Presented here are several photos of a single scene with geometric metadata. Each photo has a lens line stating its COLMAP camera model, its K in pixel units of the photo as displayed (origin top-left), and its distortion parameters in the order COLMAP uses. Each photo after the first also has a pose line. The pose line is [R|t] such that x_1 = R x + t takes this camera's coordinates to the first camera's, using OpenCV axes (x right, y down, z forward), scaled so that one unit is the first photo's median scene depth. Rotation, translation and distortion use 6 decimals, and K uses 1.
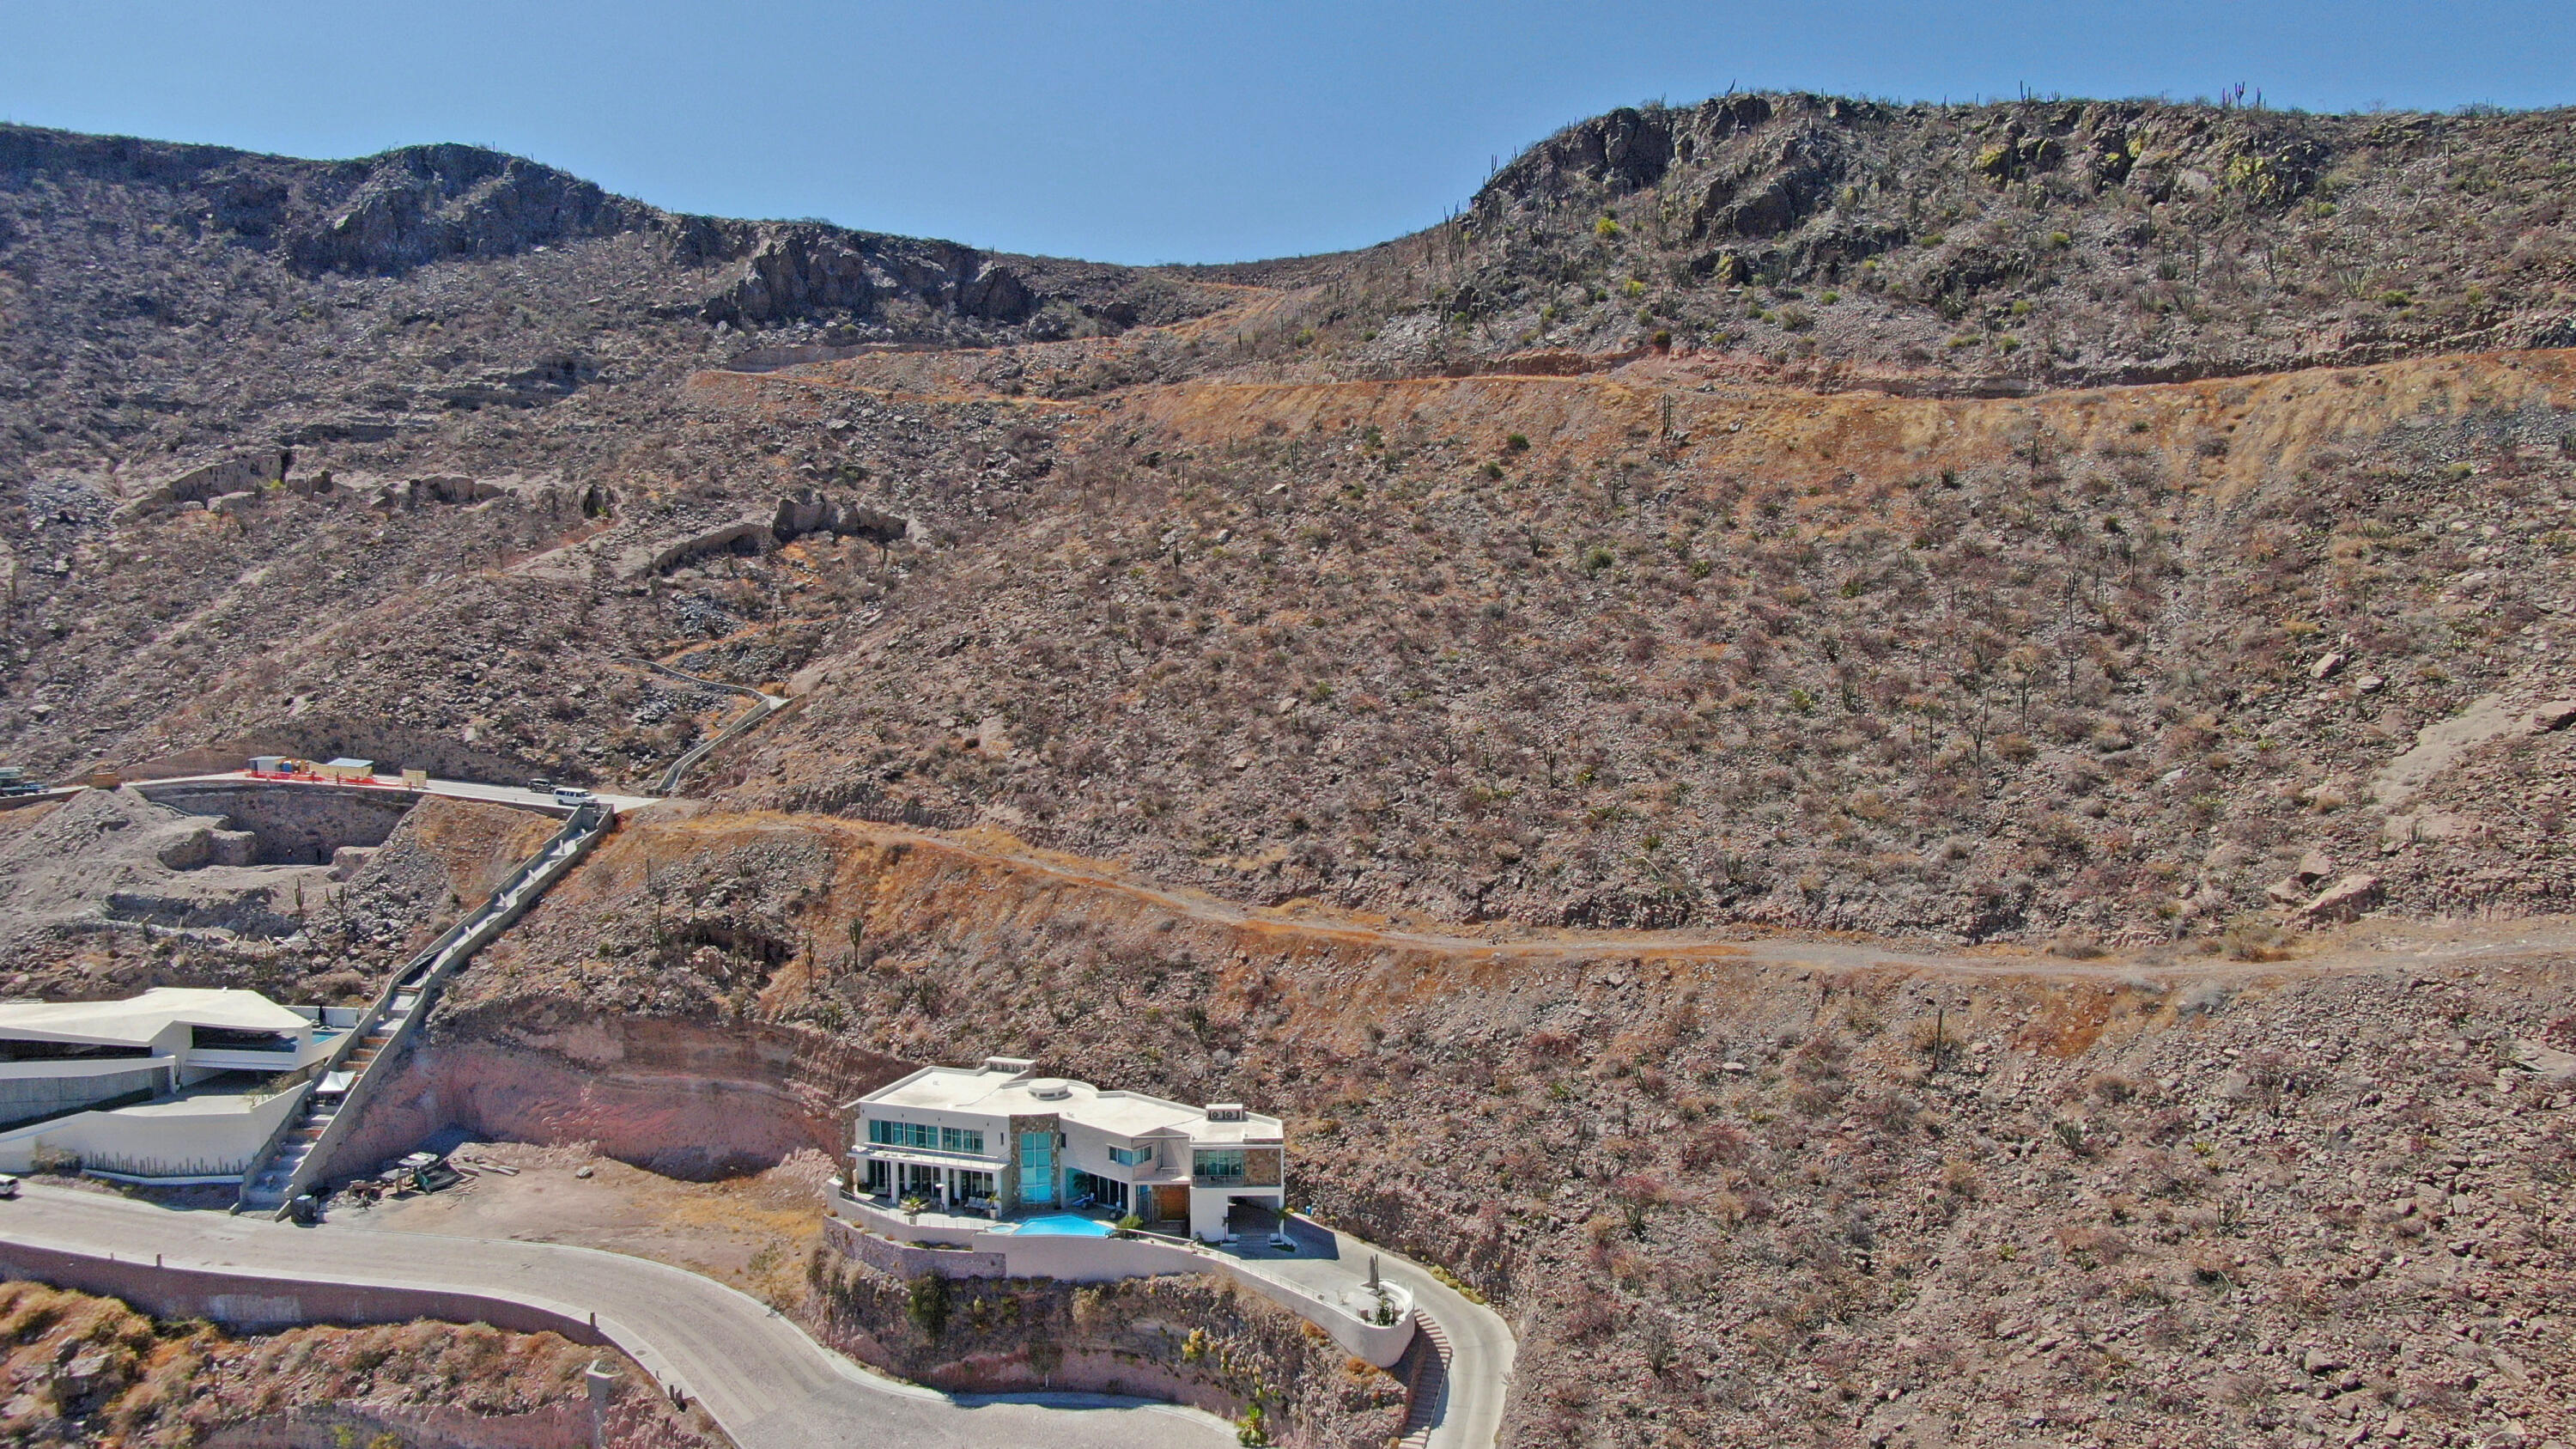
lens RADIAL K [[1823.3, 0, 1299.7], [0, 1823.3, 725.7], [0, 0, 1]] dist [-0.023378, 0.014438]
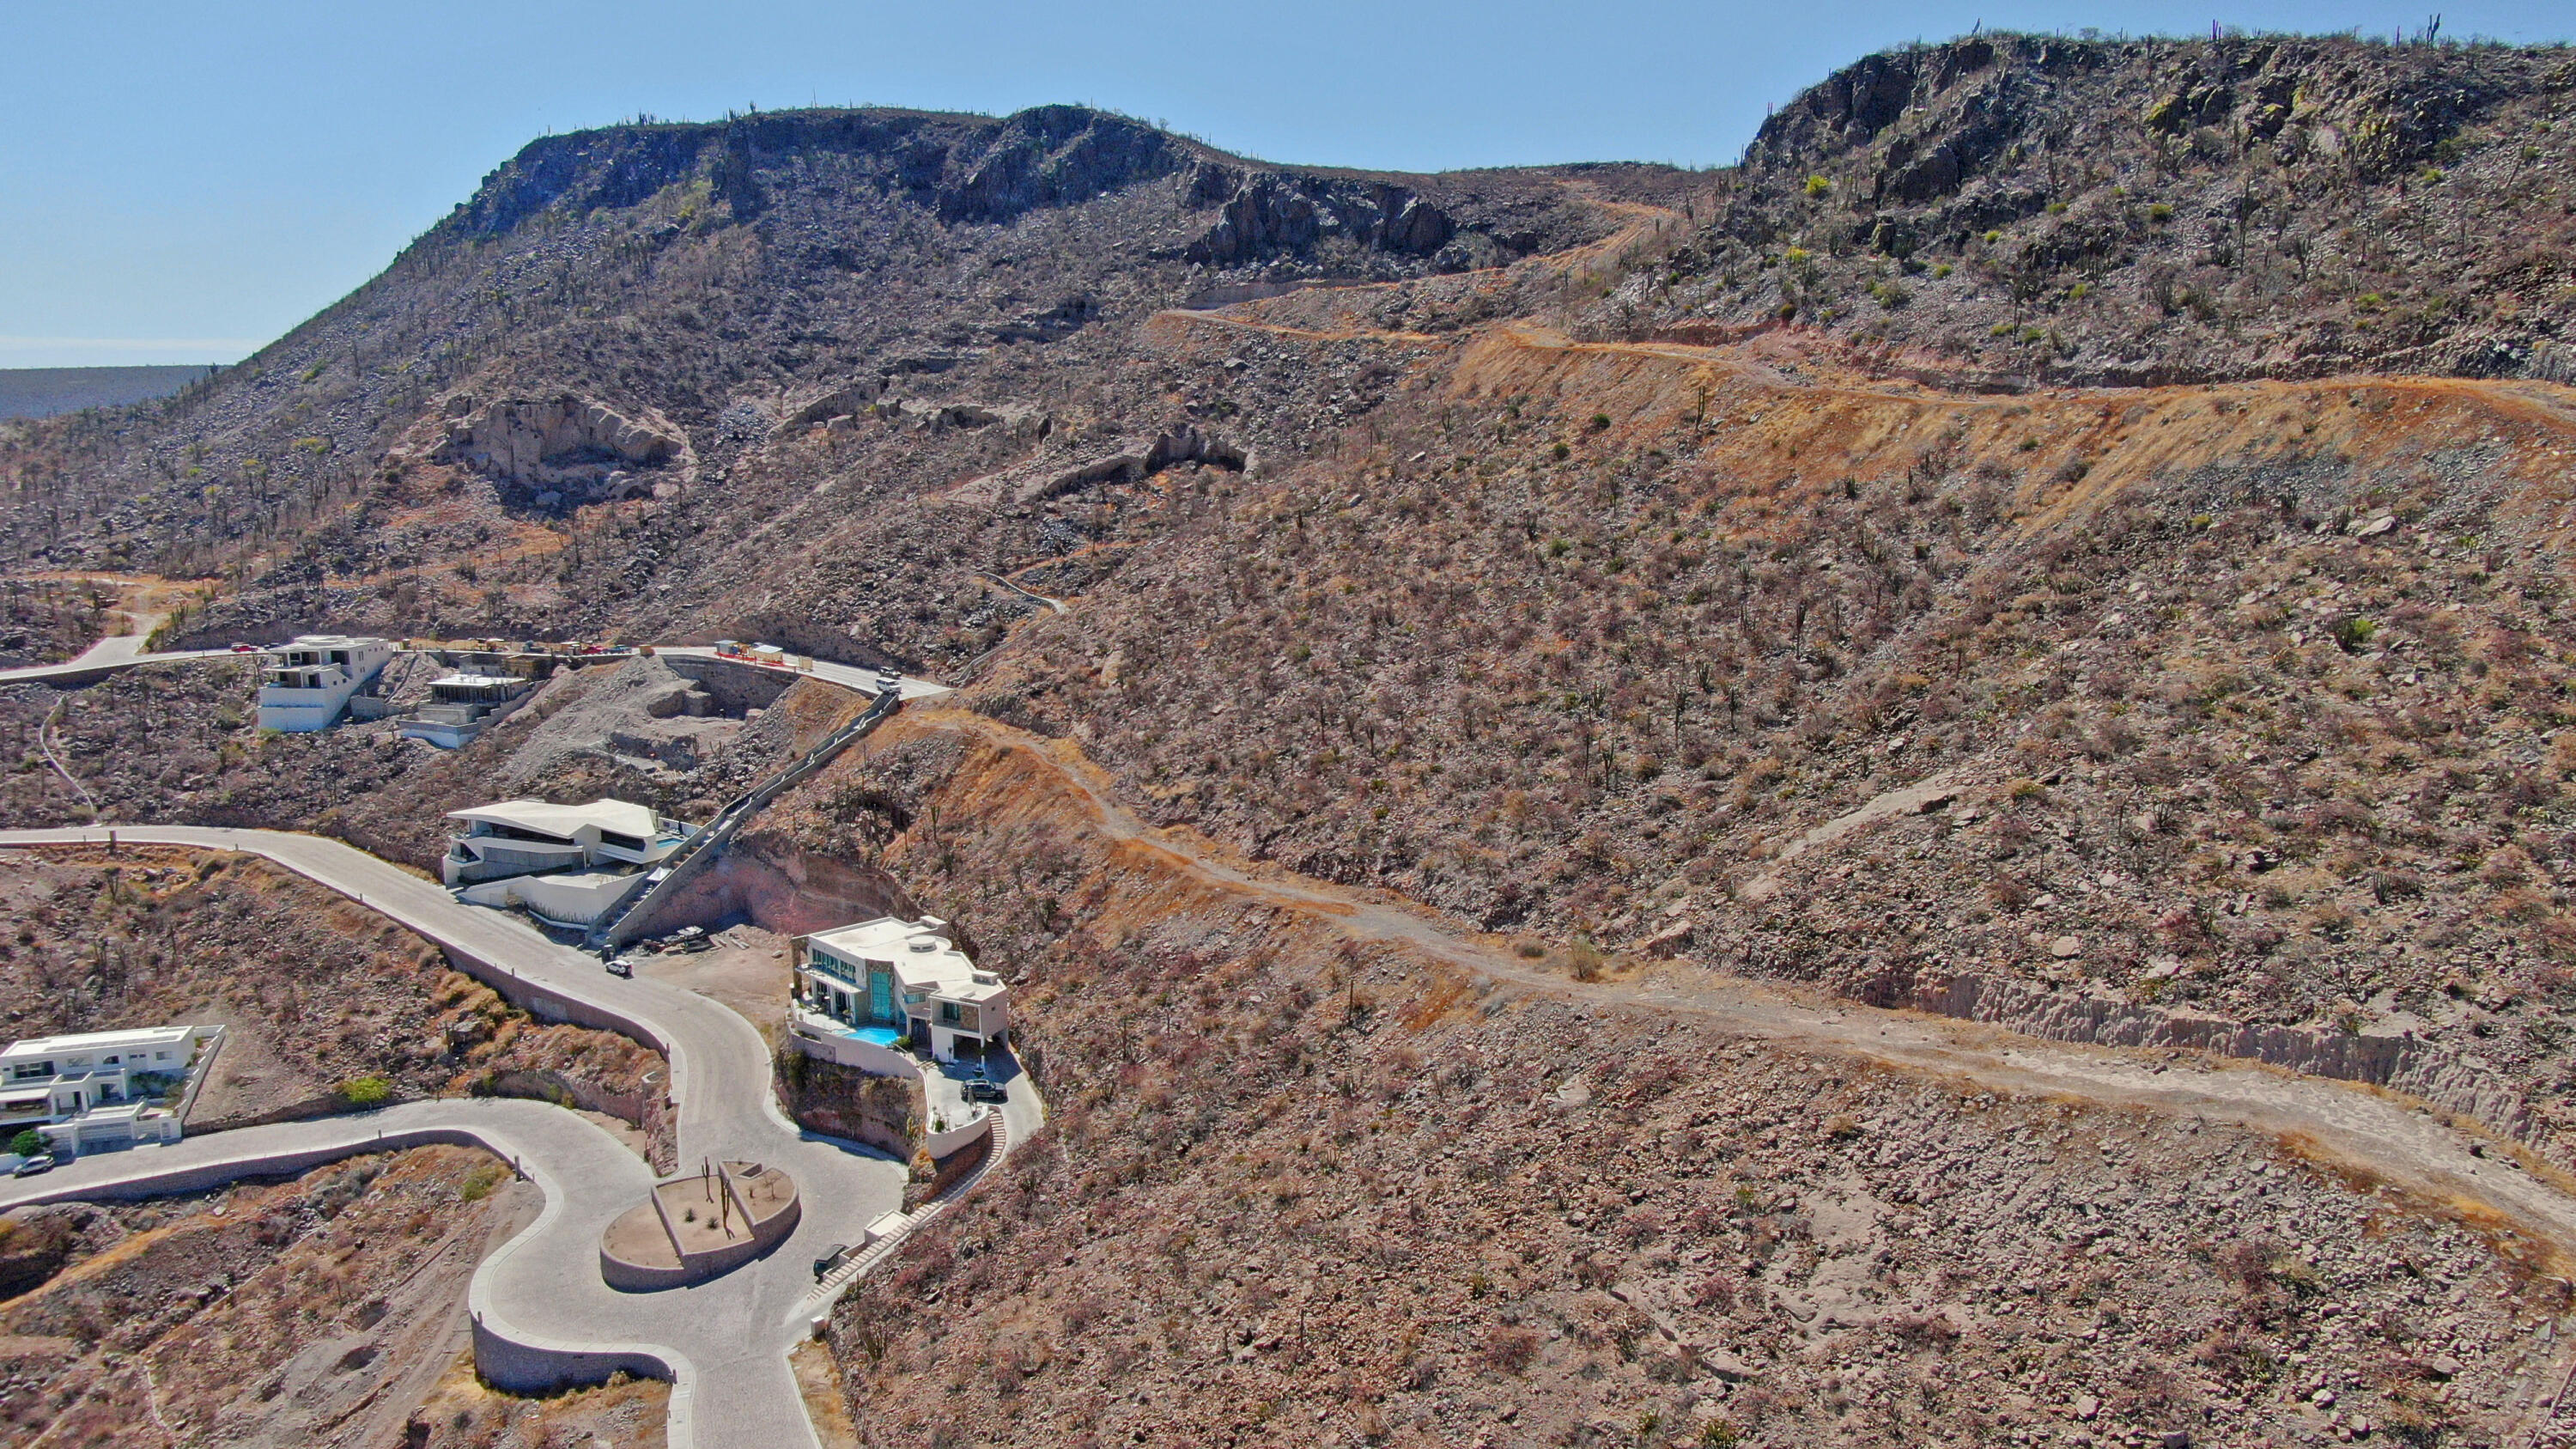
lens RADIAL K [[1823.3, 0, 1277.2], [0, 1823.3, 725.0], [0, 0, 1]] dist [-0.023378, 0.014438]
pose [[0.888461, 0.081564, -0.451646, 0.432175], [-0.035271, 0.993306, 0.109999, -0.081914], [0.457594, -0.081800, 0.885390, -0.080691]]
